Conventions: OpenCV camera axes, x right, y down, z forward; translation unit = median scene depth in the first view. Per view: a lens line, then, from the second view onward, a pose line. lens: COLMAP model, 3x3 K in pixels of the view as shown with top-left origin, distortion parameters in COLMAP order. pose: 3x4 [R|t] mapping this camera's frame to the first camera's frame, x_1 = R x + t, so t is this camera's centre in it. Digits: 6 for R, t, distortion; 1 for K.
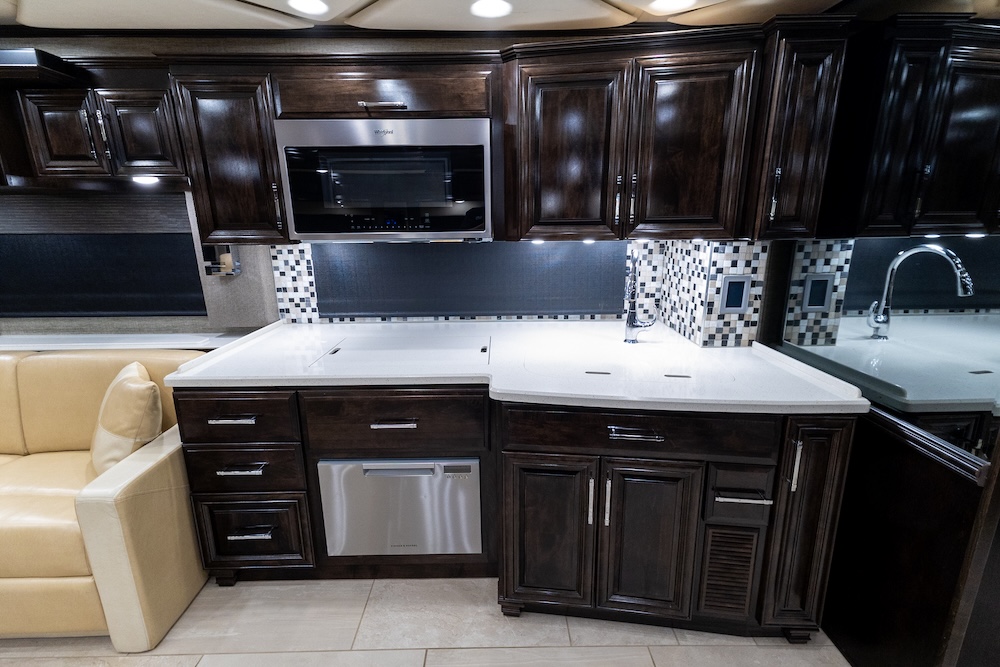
lens RADIAL K [[458.3, 0, 501.5], [0, 458.3, 331.7], [0, 0, 1]] dist [0.024585, -0.005696]
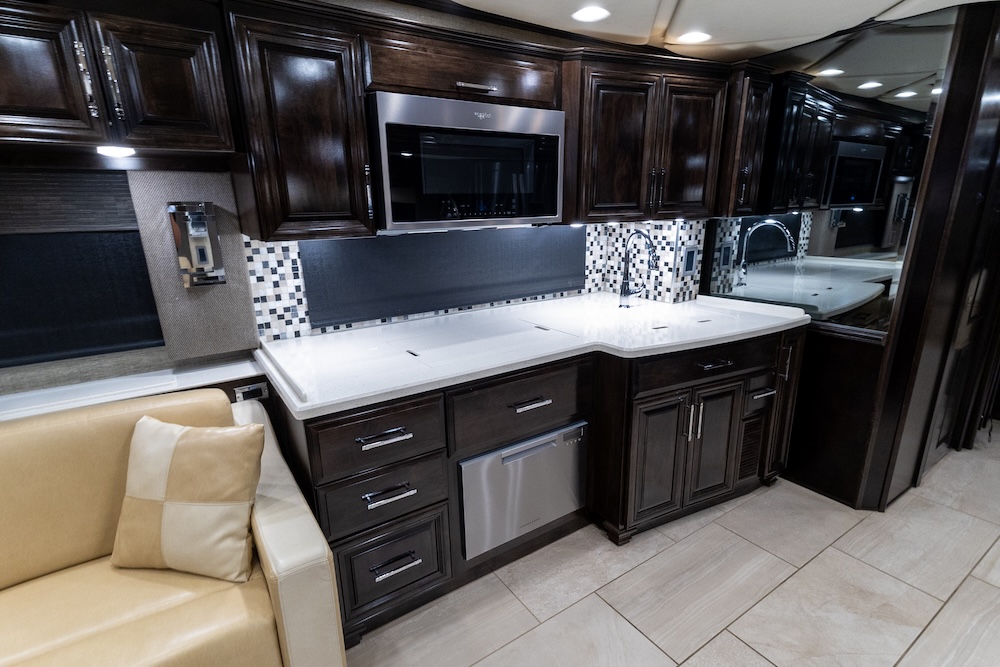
lens RADIAL K [[489.6, 0, 503.0], [0, 489.6, 348.1], [0, 0, 1]] dist [0.021229, -0.000156]
pose [[0.833861, -0.160627, 0.528086, -0.731005], [0.144667, 0.986876, 0.071743, -0.011568], [-0.532679, 0.016572, 0.846155, 0.084453]]
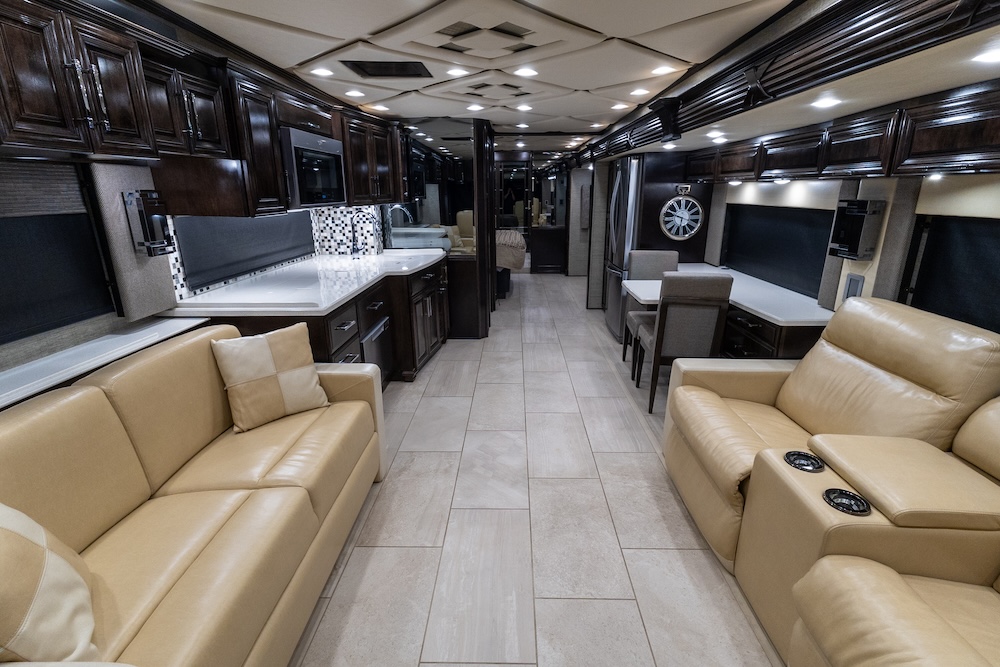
lens RADIAL K [[458.3, 0, 501.5], [0, 458.3, 331.7], [0, 0, 1]] dist [0.024585, -0.005696]
pose [[0.036307, -0.284416, 0.958013, -1.757074], [0.246275, 0.931626, 0.267249, -0.065401], [-0.968520, 0.226231, 0.103869, 0.291348]]
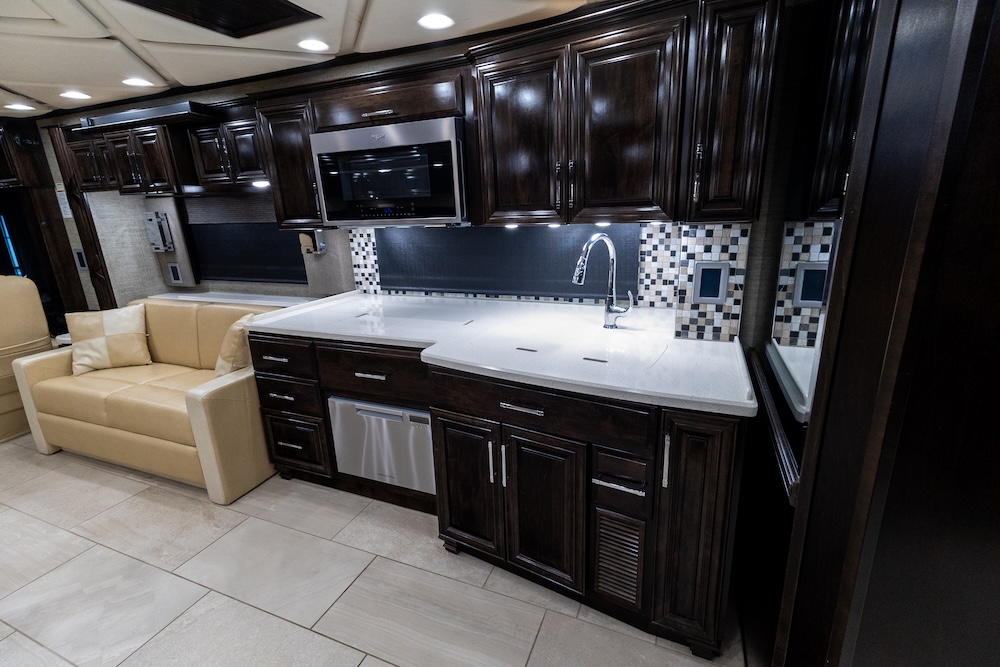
lens RADIAL K [[458.3, 0, 501.5], [0, 458.3, 331.7], [0, 0, 1]] dist [0.024585, -0.005696]
pose [[0.917619, 0.082112, -0.388887, 0.483524], [-0.069094, 0.996485, 0.047370, 0.001036], [0.391409, -0.016598, 0.920067, -0.003572]]
